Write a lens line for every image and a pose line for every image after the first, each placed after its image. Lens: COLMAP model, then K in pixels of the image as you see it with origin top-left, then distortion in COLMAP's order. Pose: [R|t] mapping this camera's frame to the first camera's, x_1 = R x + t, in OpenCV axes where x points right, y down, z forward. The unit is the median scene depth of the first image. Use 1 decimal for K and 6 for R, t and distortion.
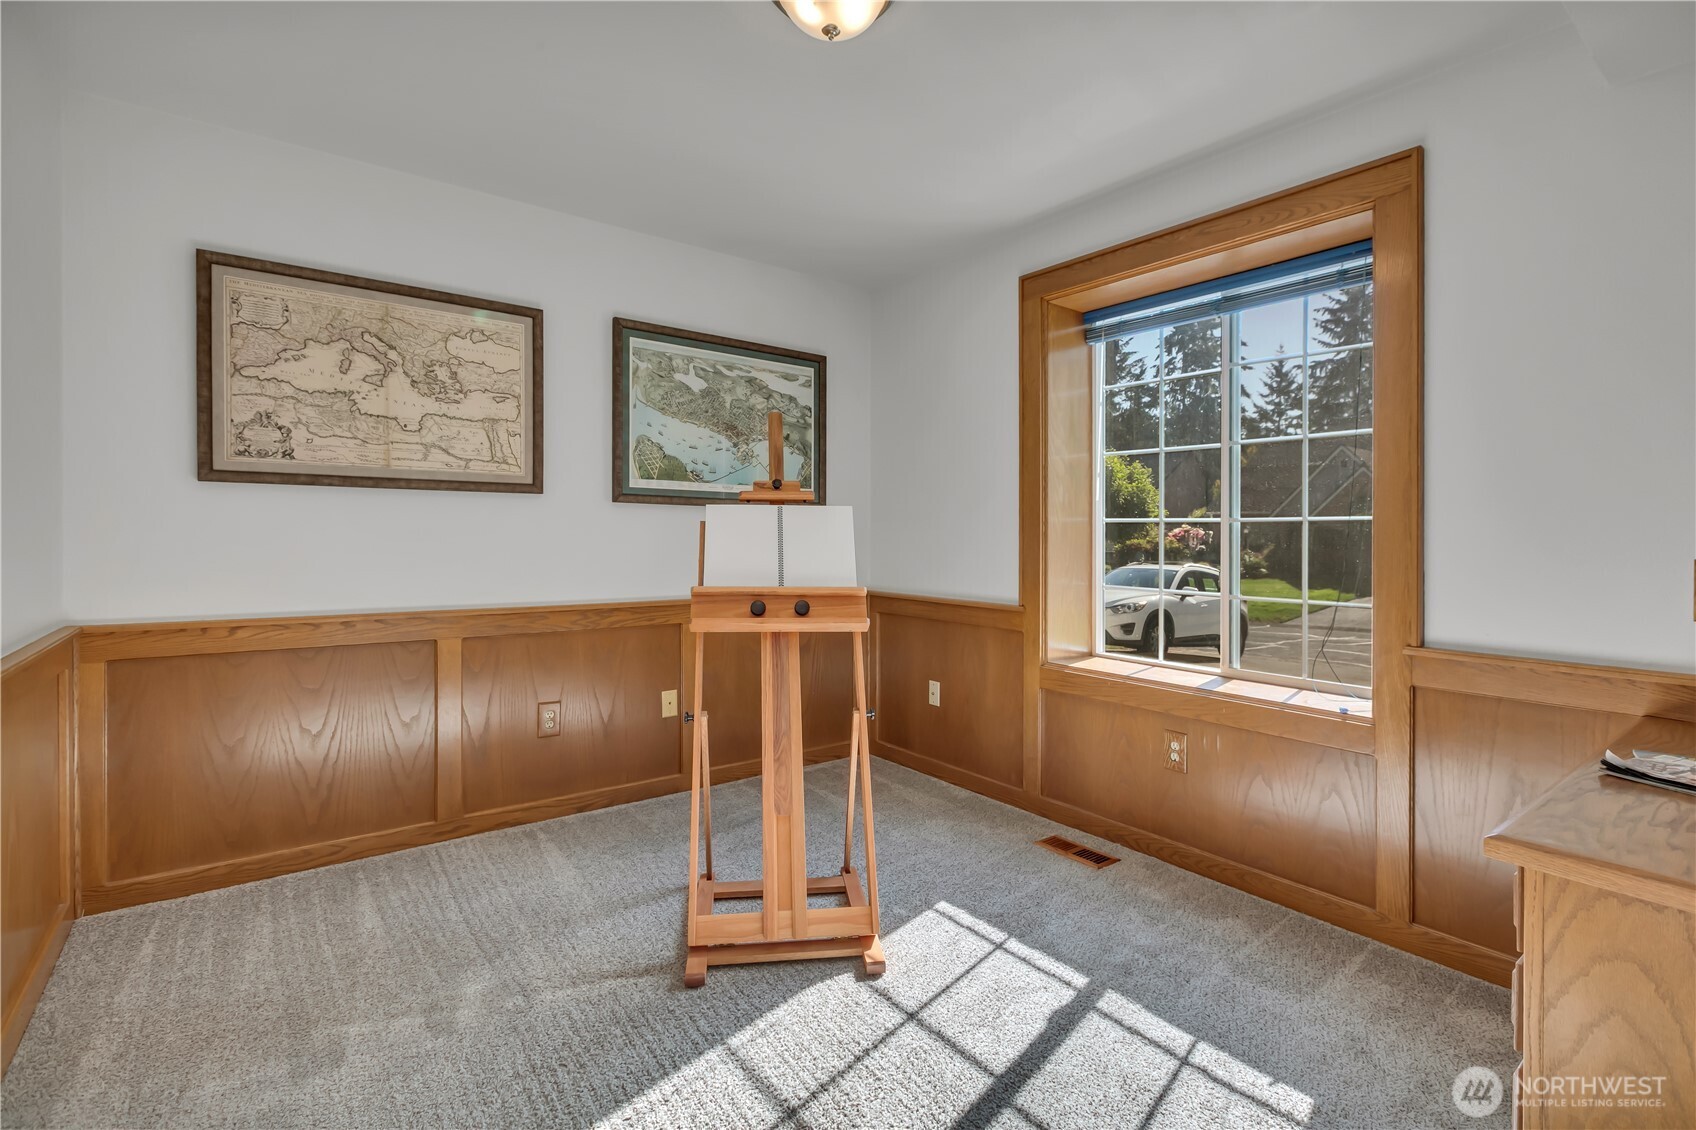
lens RADIAL K [[791.7, 0, 851.9], [0, 791.7, 549.7], [0, 0, 1]] dist [0.000497, -0.000095]
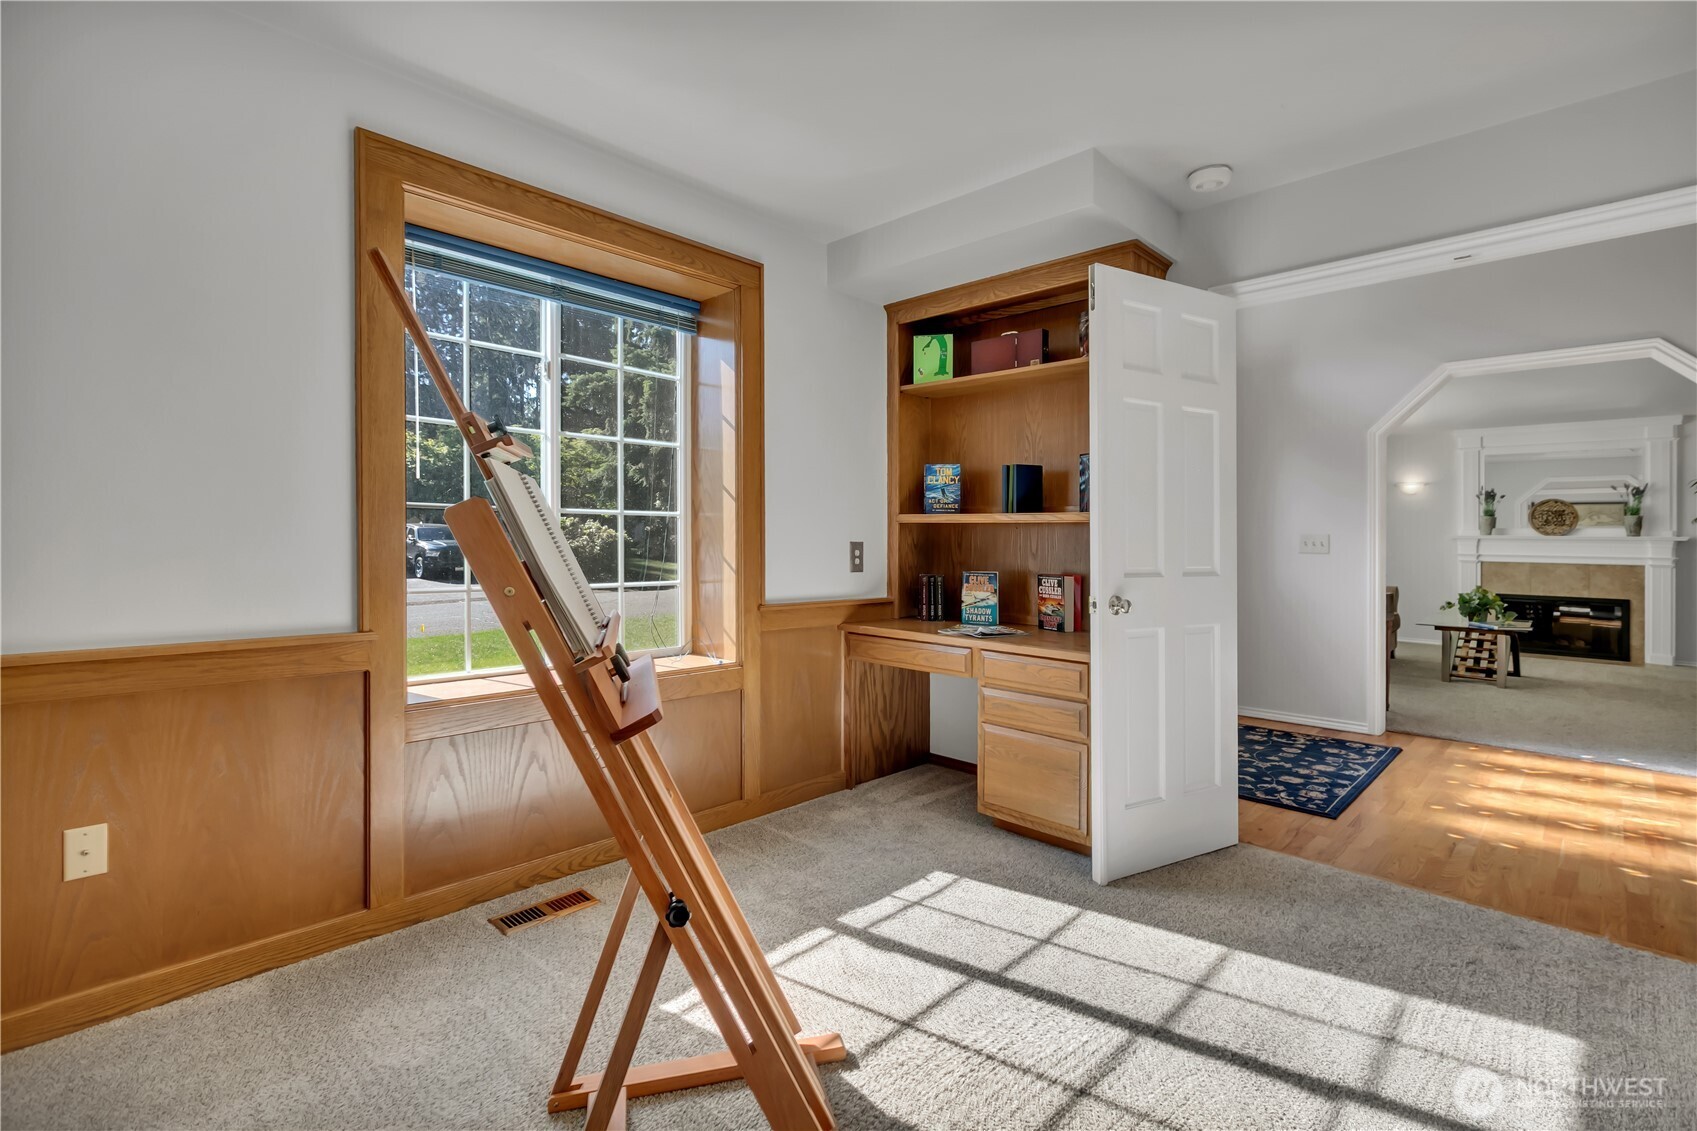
lens RADIAL K [[792.2, 0, 859.3], [0, 792.2, 534.2], [0, 0, 1]] dist [0.000497, -0.000095]
pose [[-0.167466, -0.002841, 0.985874, -0.846337], [0.008242, 0.999957, 0.004282, -0.014192], [-0.985843, 0.008843, -0.167436, 1.189222]]
